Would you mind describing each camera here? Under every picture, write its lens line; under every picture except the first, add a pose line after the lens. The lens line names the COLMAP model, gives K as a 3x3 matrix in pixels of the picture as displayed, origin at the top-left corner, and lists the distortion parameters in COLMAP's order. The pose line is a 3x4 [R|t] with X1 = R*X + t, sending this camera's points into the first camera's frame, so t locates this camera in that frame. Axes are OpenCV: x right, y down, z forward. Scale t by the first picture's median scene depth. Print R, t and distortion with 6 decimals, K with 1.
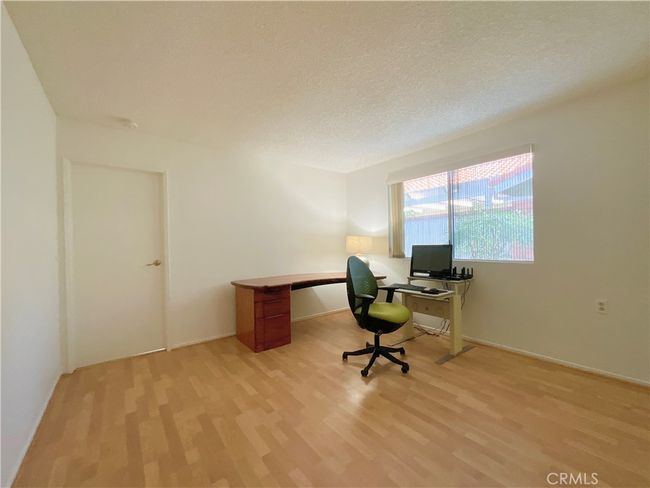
lens RADIAL K [[266.2, 0, 325.0], [0, 266.2, 244.0], [0, 0, 1]] dist [0.000312, 0.000511]
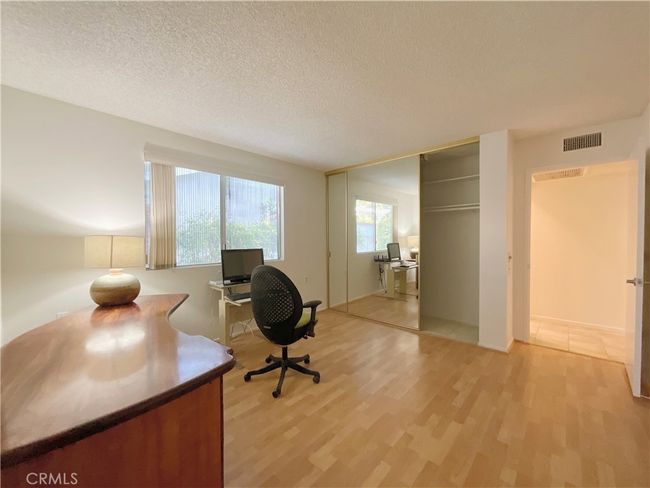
lens RADIAL K [[266.2, 0, 325.0], [0, 266.2, 244.0], [0, 0, 1]] dist [0.000312, 0.000511]
pose [[-0.169909, 0.001124, 0.985459, -0.818701], [0.004160, 0.999991, -0.000423, -0.019230], [-0.985451, 0.004028, -0.169913, 1.117172]]
